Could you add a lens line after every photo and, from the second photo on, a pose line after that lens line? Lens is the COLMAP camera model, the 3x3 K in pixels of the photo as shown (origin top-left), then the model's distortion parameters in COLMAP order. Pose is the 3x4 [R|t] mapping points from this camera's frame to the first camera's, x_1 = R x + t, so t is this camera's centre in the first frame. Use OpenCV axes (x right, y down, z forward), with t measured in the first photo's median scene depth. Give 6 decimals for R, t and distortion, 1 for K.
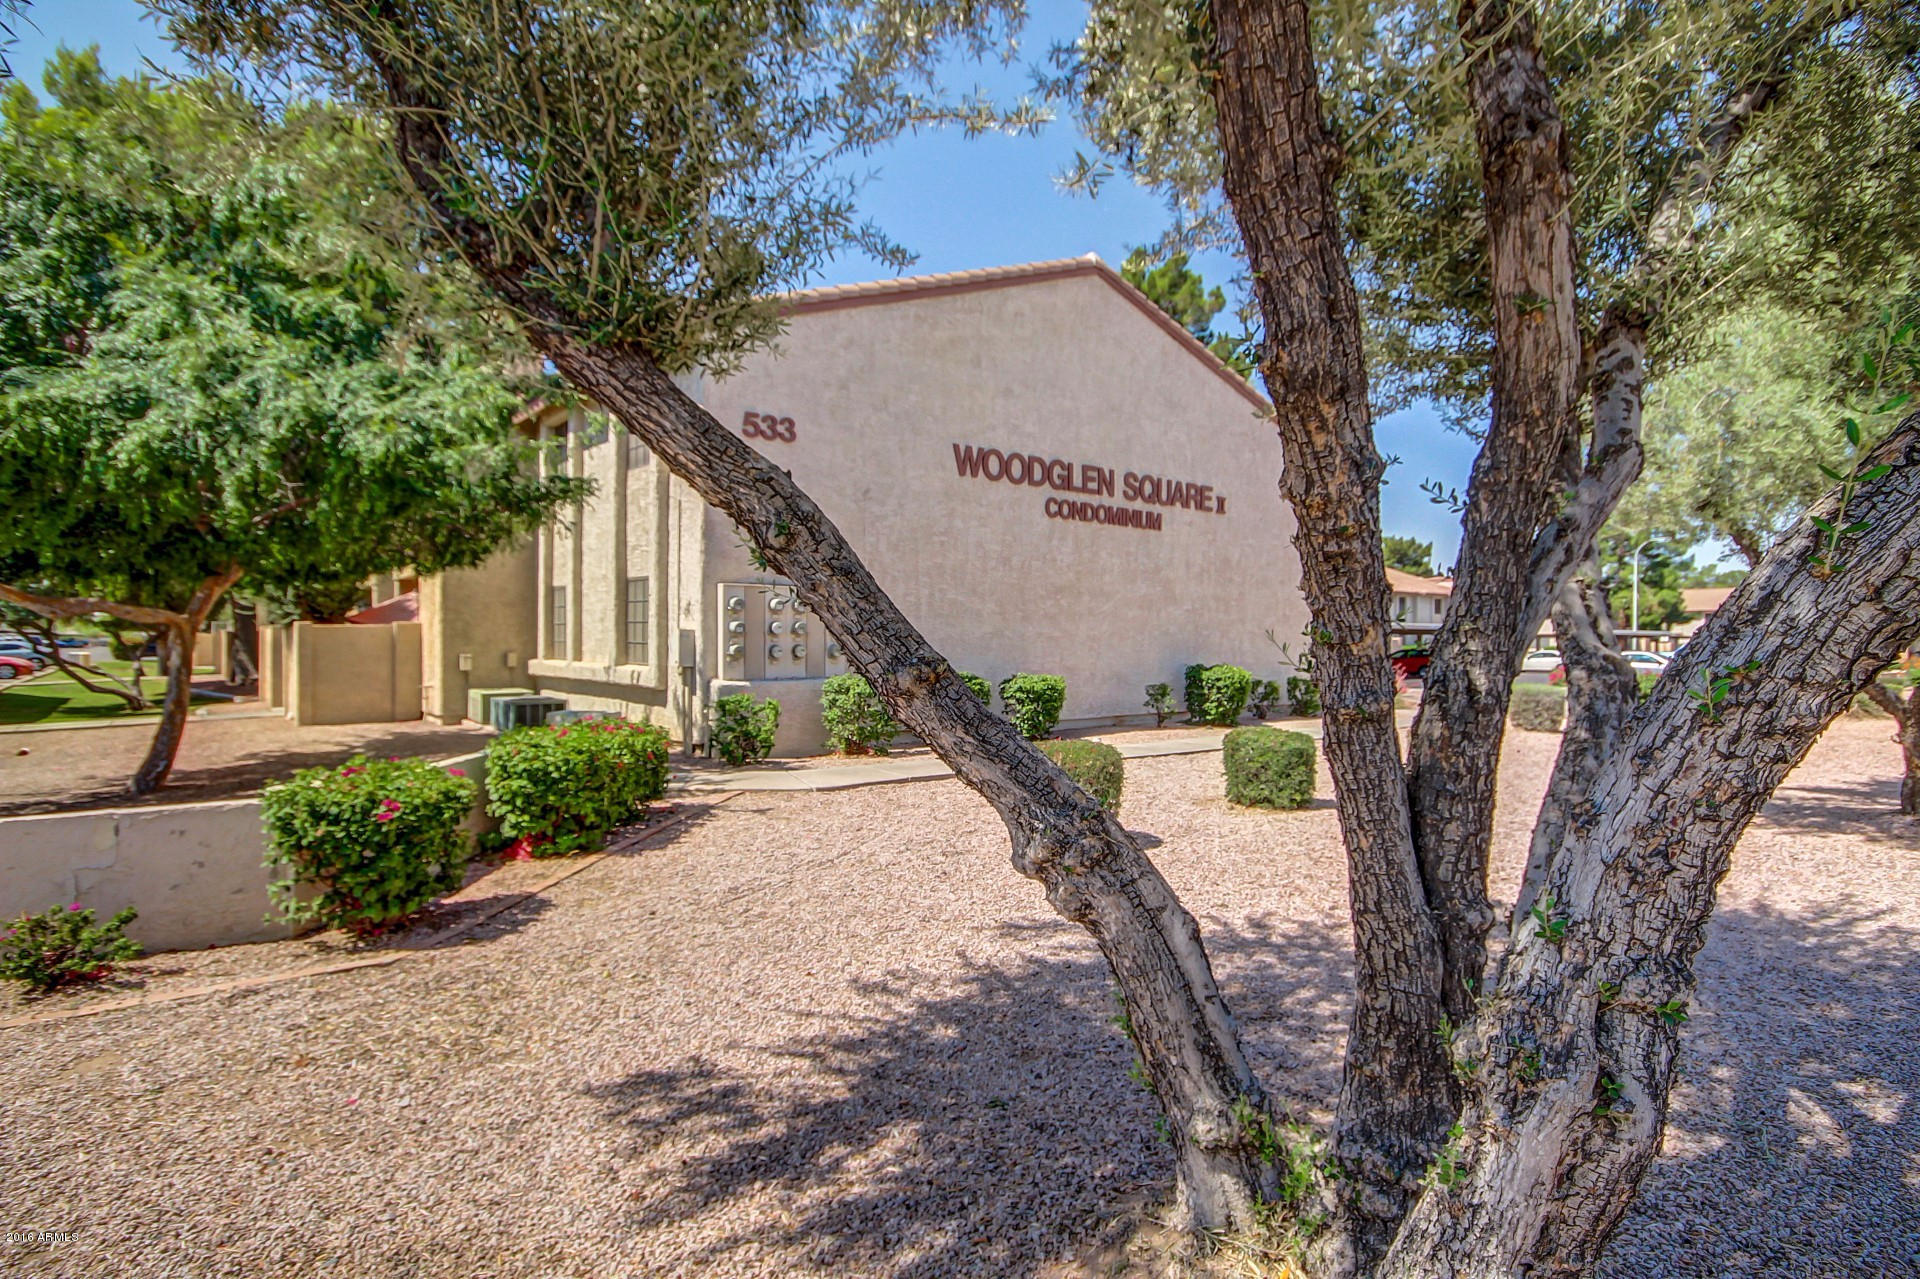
lens RADIAL K [[983.9, 0, 961.0], [0, 983.9, 637.3], [0, 0, 1]] dist [-0.005744, -0.000197]
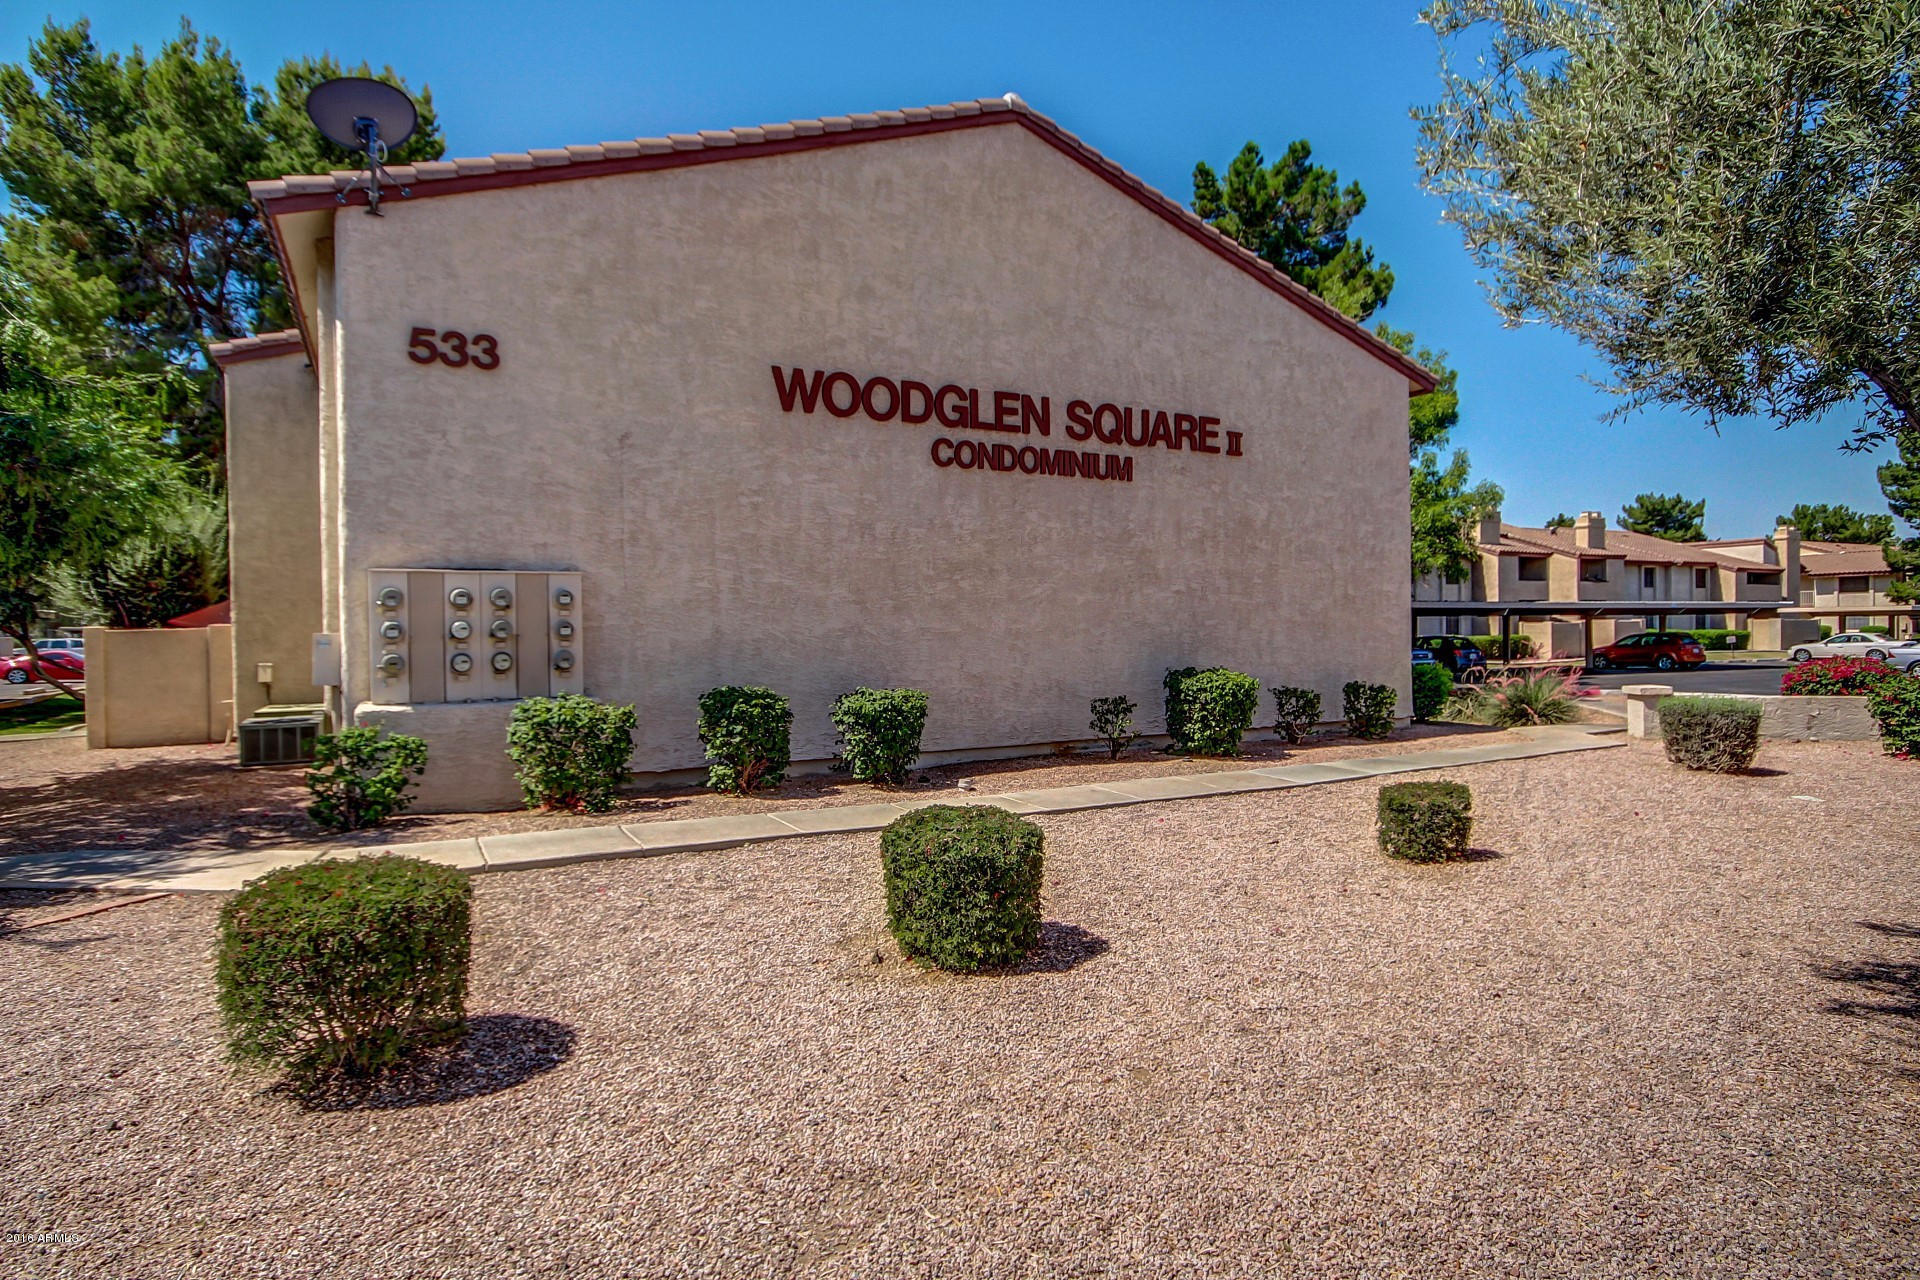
lens RADIAL K [[1050.7, 0, 959.0], [0, 1050.7, 637.8], [0, 0, 1]] dist [0.001399, 0.000254]
pose [[0.983144, -0.012000, -0.182441, 0.234527], [0.014238, 0.999839, 0.010962, -0.005113], [0.182280, -0.013375, 0.983156, 0.241745]]
